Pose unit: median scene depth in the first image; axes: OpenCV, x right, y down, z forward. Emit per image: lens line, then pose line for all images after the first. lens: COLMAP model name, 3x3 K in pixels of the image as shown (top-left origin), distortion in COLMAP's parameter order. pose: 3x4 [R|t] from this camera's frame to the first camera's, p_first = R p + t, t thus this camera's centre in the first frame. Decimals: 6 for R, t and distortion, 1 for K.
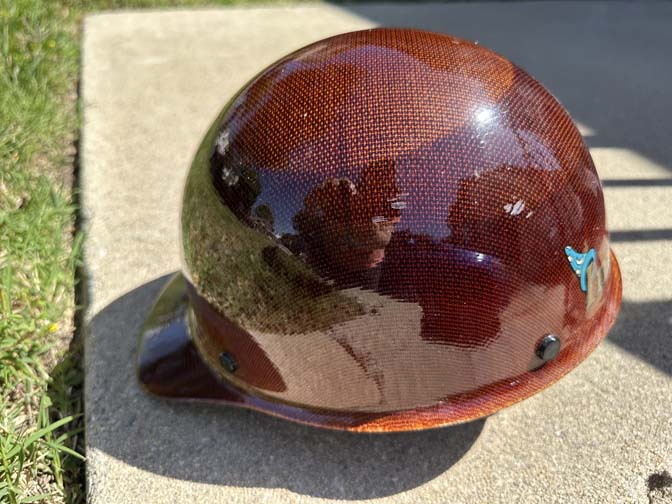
lens RADIAL K [[479.1, 0, 336.0], [0, 479.1, 252.0], [0, 0, 1]] dist [-0.011486, -0.006040]
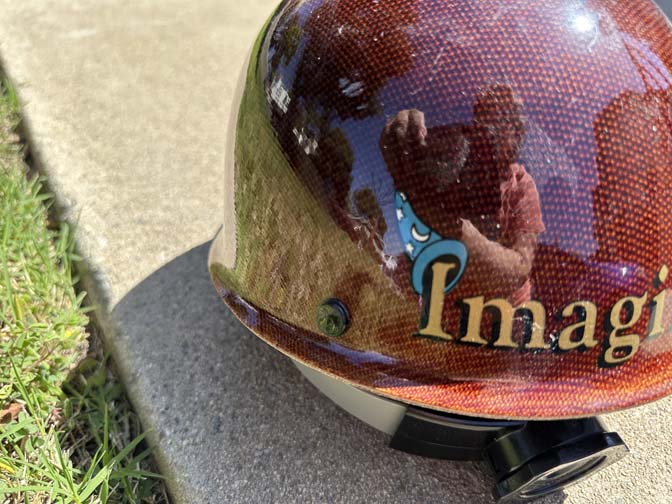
lens RADIAL K [[479.1, 0, 336.0], [0, 479.1, 252.0], [0, 0, 1]] dist [-0.011486, -0.006040]
pose [[0.980513, -0.138106, 0.139720, -0.224019], [0.132587, 0.990003, 0.048112, 0.035230], [-0.144967, -0.028649, 0.989022, 0.128262]]
